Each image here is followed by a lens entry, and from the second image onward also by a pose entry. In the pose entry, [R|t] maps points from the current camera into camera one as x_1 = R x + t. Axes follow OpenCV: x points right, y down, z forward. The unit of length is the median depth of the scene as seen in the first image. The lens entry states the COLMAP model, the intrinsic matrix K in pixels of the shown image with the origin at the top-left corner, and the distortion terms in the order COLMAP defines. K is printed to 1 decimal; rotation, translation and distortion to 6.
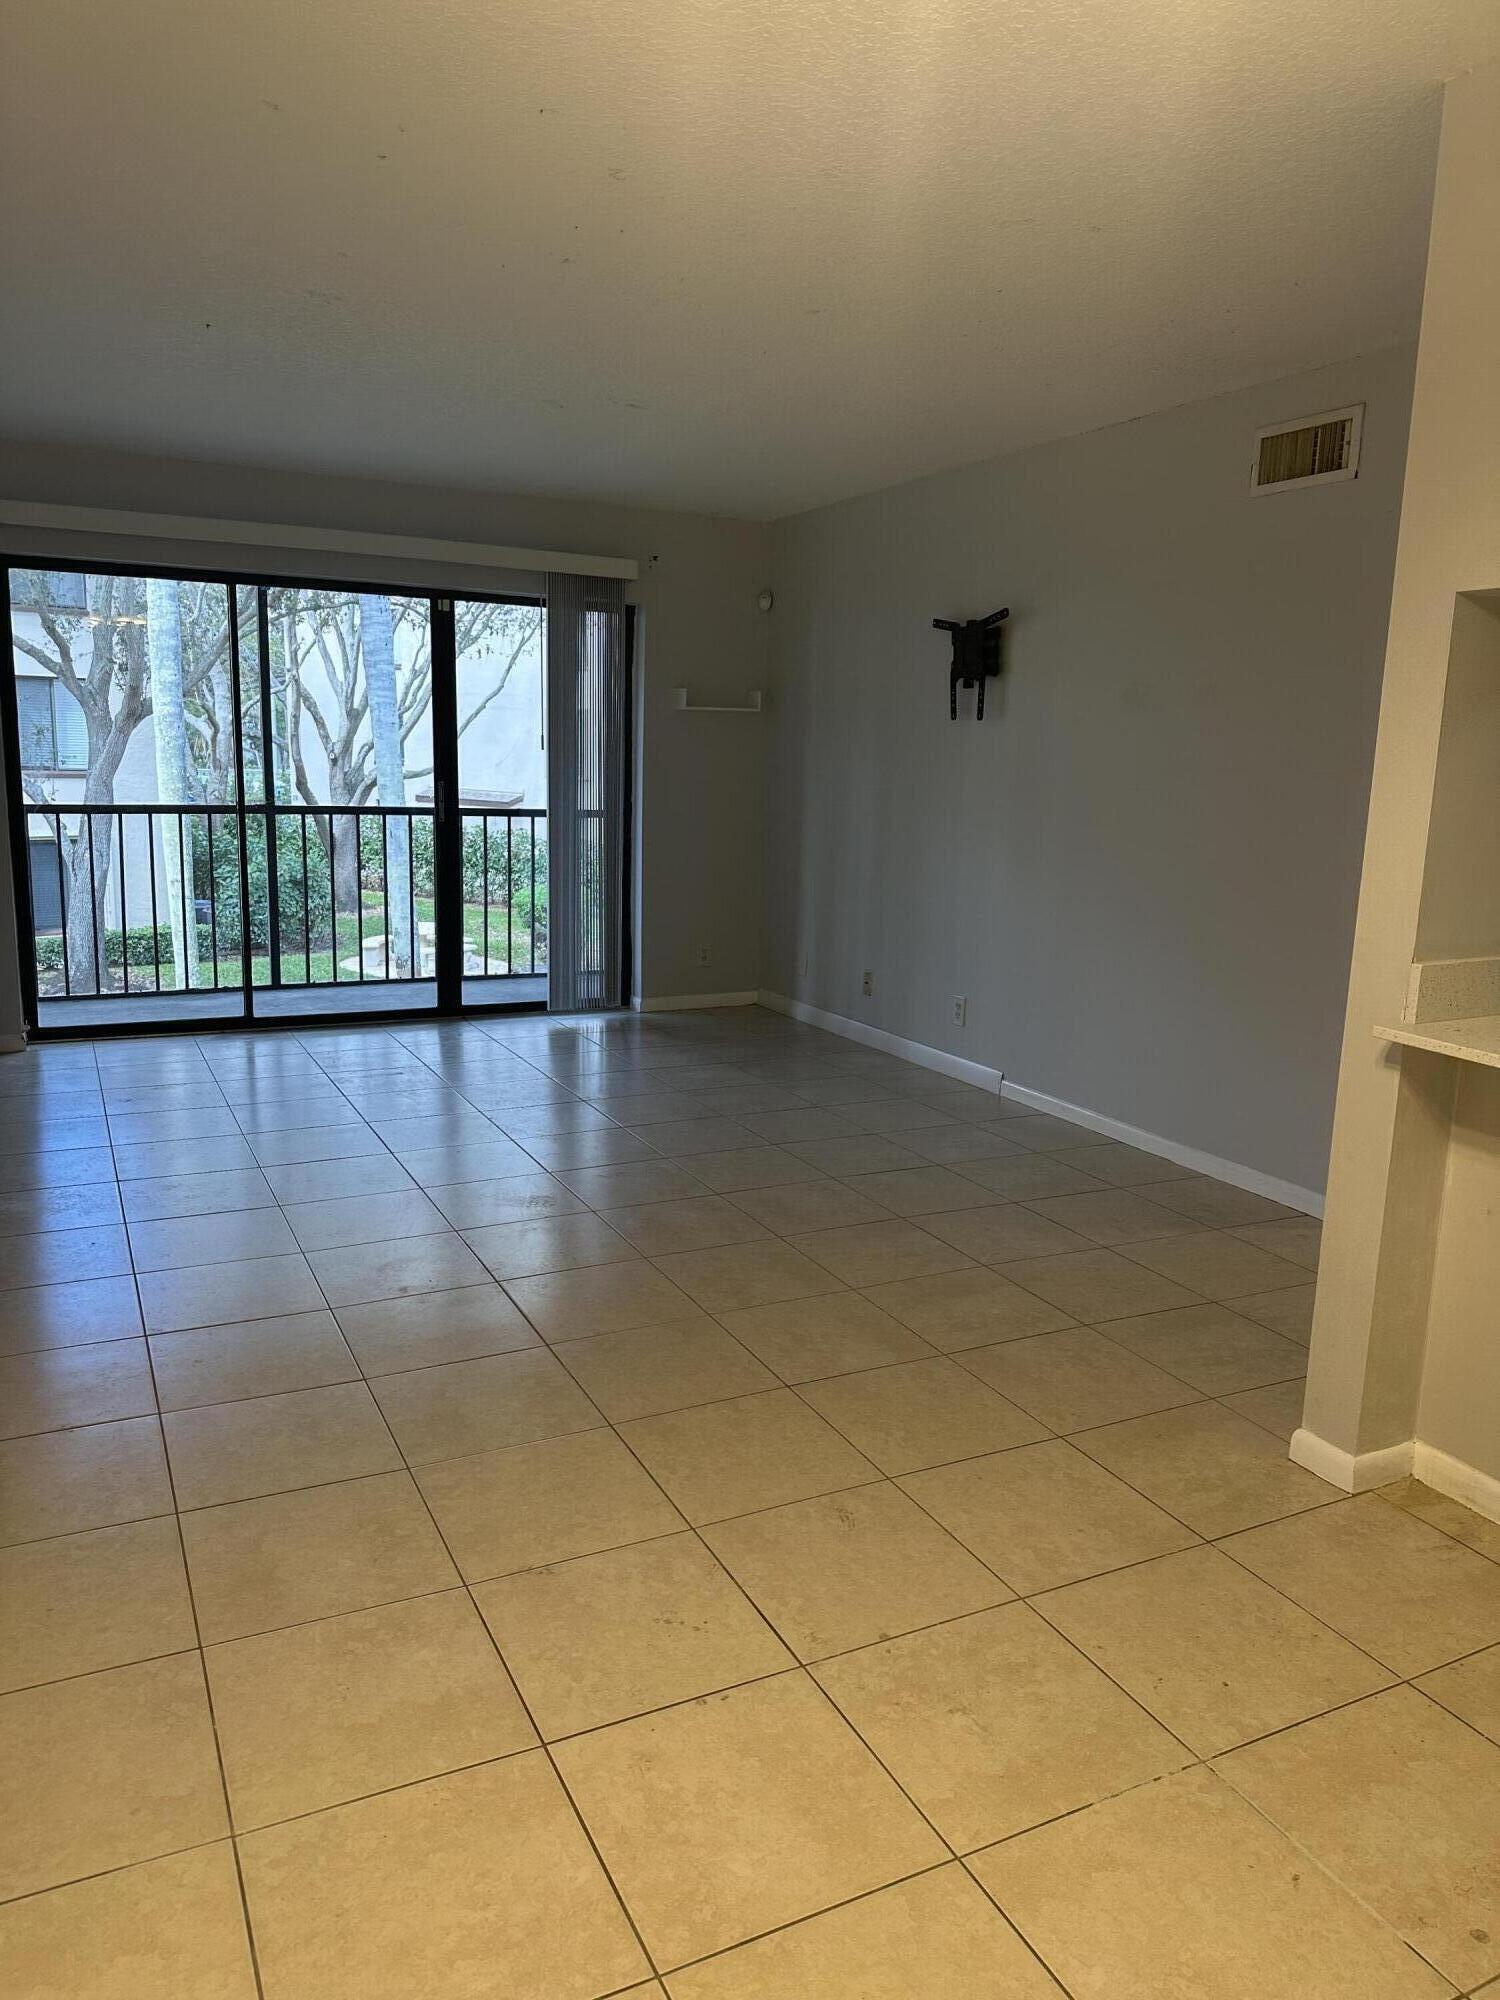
lens RADIAL K [[1425.3, 0, 751.1], [0, 1425.3, 997.6], [0, 0, 1]] dist [0.057449, -0.009333]
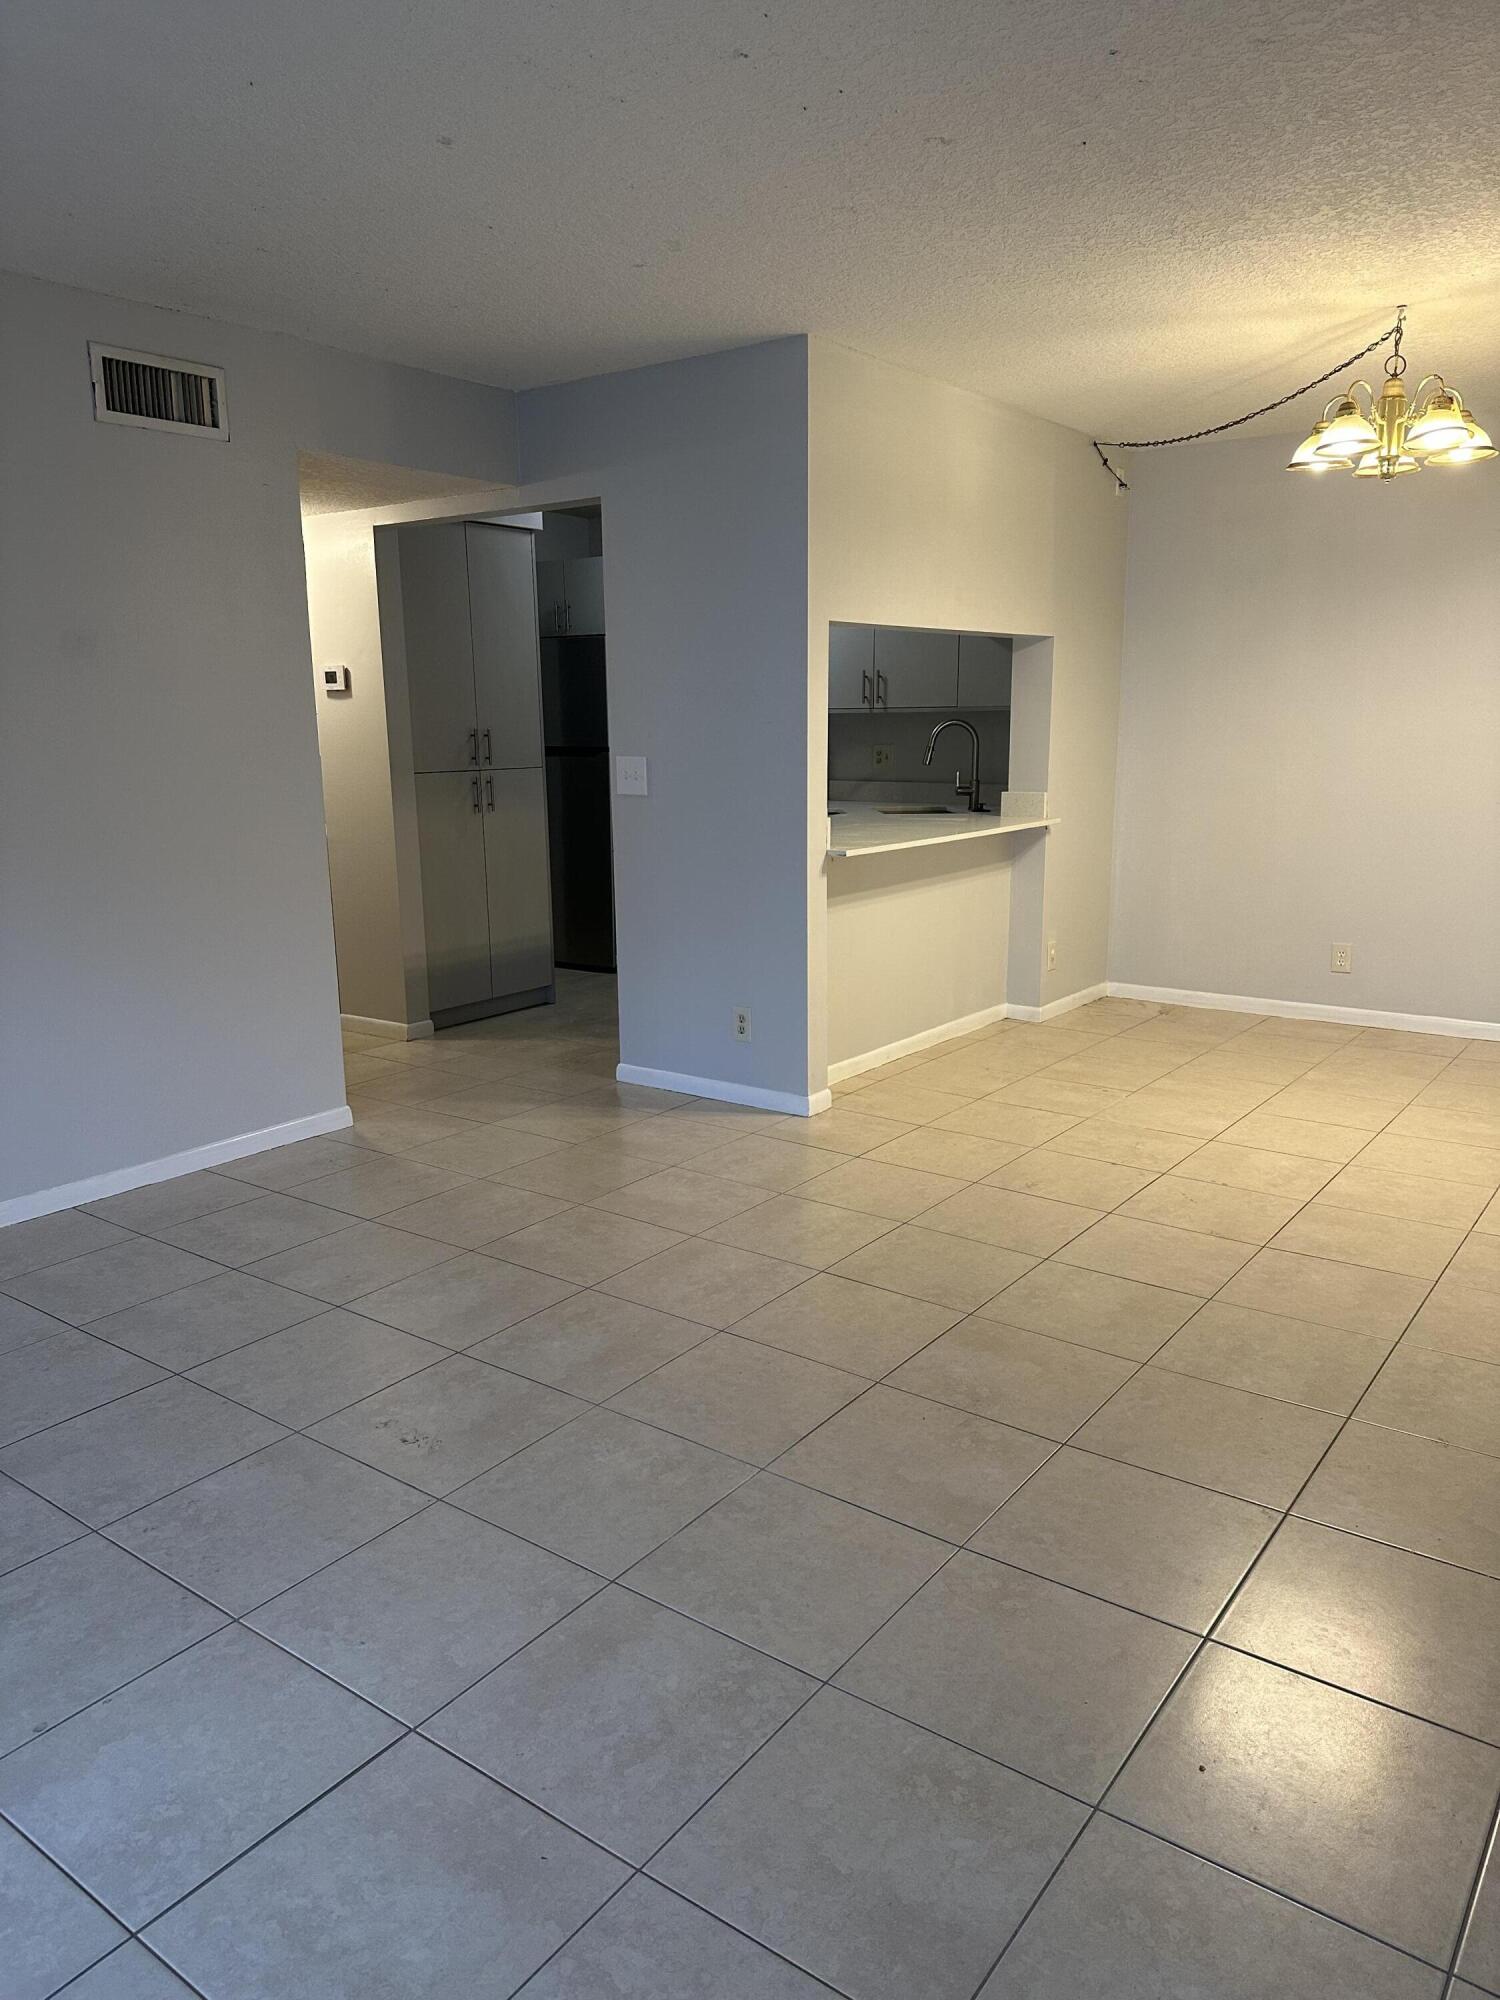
lens RADIAL K [[1425.3, 0, 744.5], [0, 1425.3, 1005.8], [0, 0, 1]] dist [0.057449, -0.009333]
pose [[-0.455908, -0.203616, 0.866423, -1.123770], [0.165948, 0.936961, 0.307514, -0.366896], [-0.874419, 0.283980, -0.393378, 1.847670]]
